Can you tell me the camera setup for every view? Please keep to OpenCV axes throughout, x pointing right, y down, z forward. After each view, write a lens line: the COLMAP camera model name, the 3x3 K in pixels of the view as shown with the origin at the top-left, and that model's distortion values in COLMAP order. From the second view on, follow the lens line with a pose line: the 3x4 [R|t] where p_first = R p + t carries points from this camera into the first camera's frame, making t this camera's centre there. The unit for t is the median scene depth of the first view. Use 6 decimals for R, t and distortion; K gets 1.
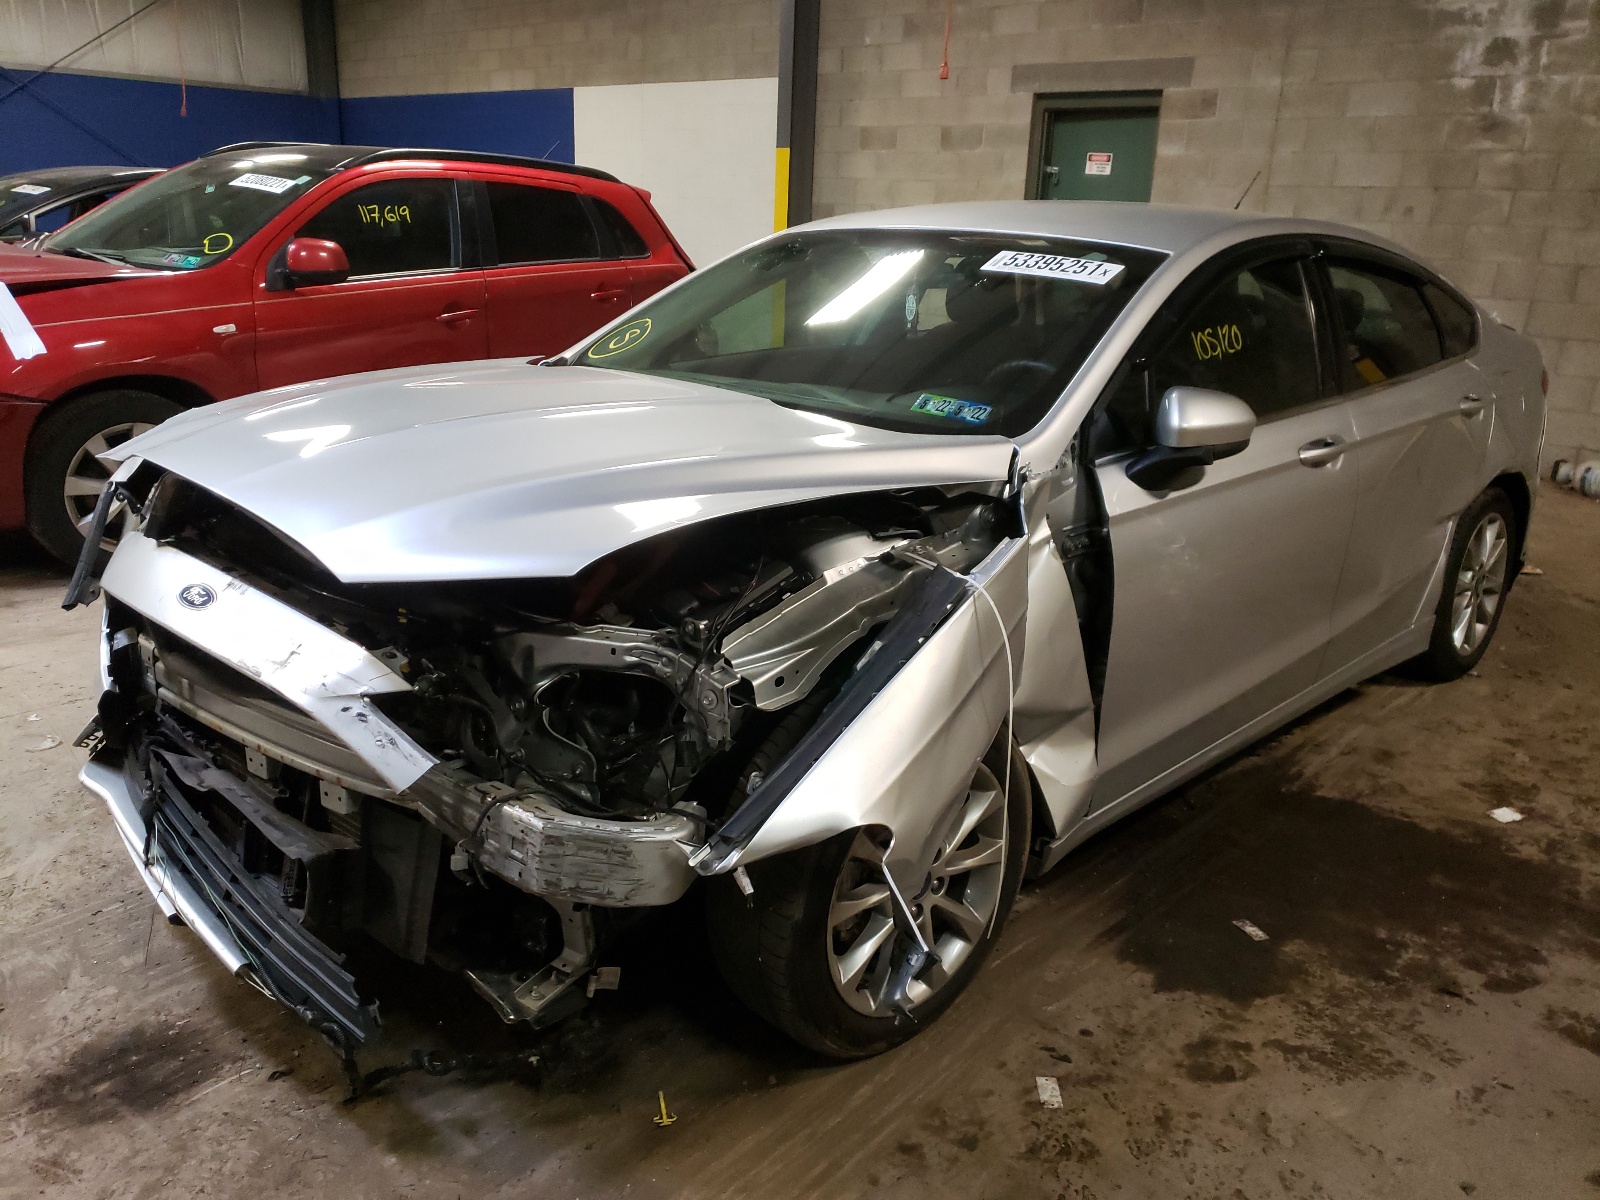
lens RADIAL K [[1253.5, 0, 777.2], [0, 1253.5, 603.4], [0, 0, 1]] dist [0.024824, -0.007797]
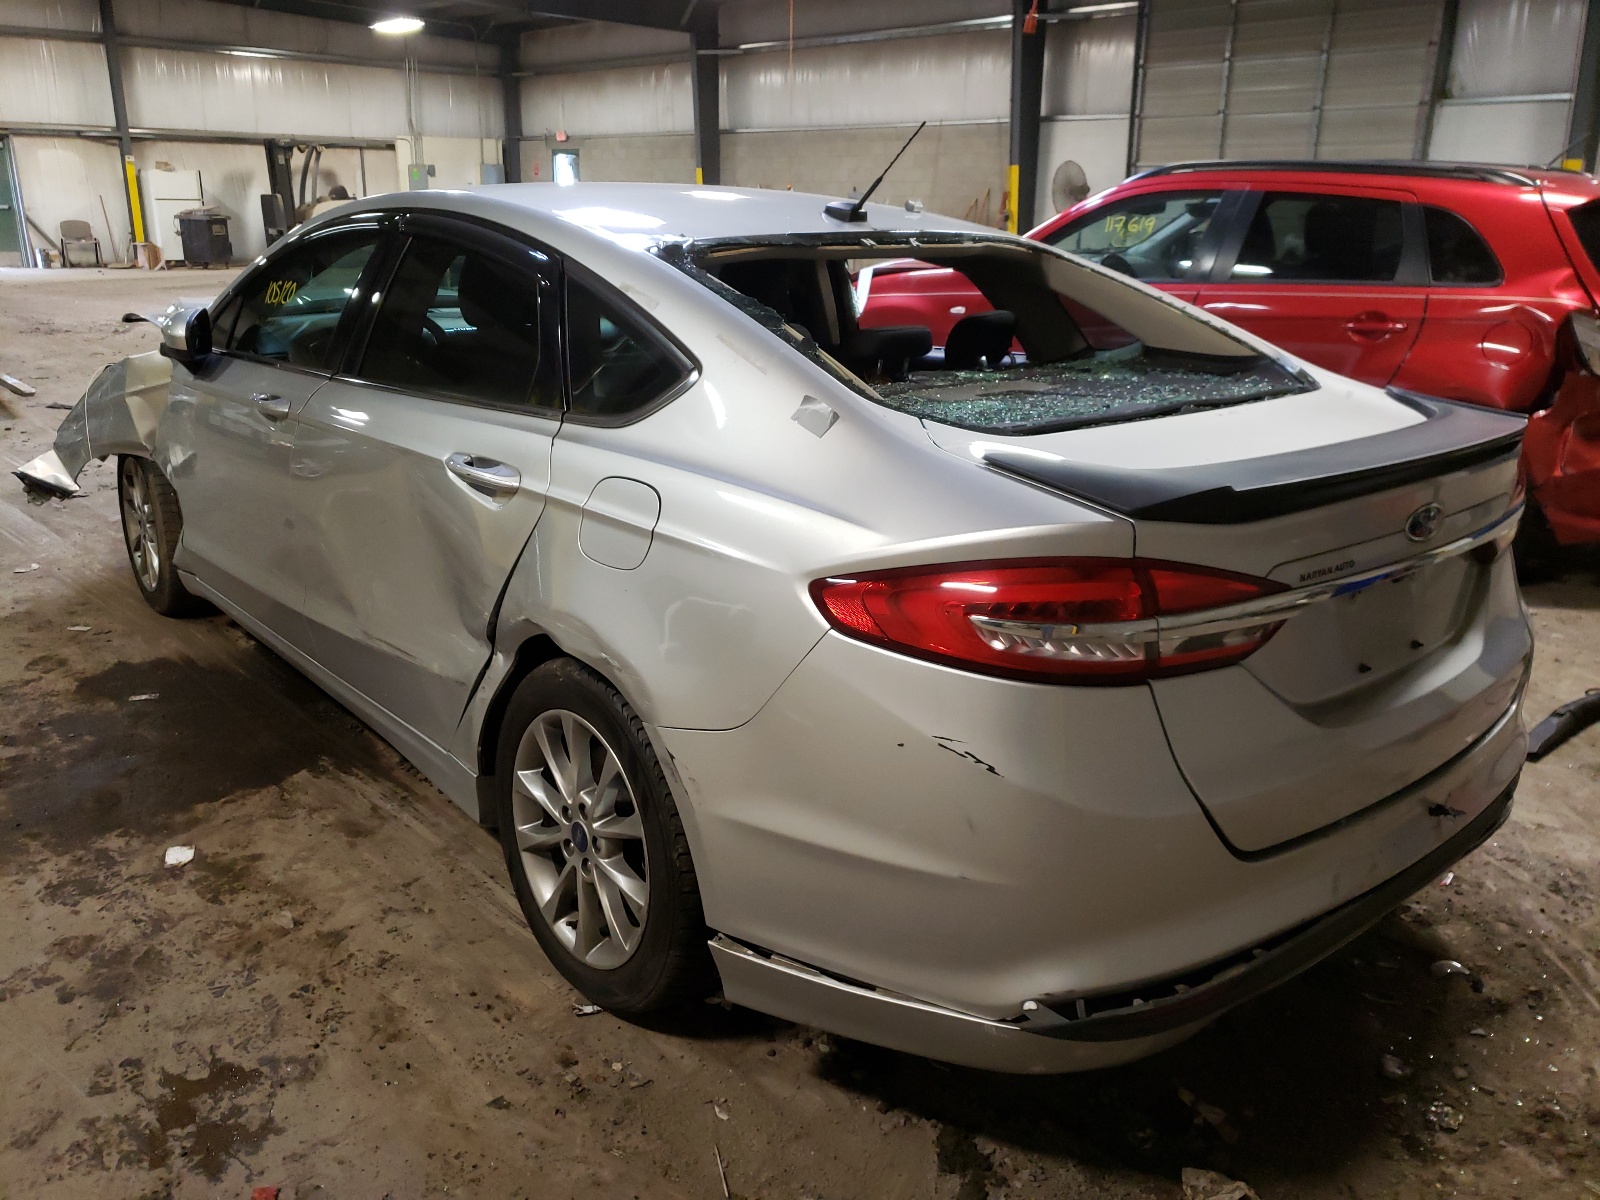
lens RADIAL K [[1253.5, 0, 777.2], [0, 1253.5, 603.4], [0, 0, 1]] dist [0.024824, -0.007797]
pose [[-0.077416, 0.288865, -0.954235, 1.397964], [-0.317045, 0.900292, 0.298257, -0.407720], [0.945246, 0.325625, 0.021886, 1.376714]]
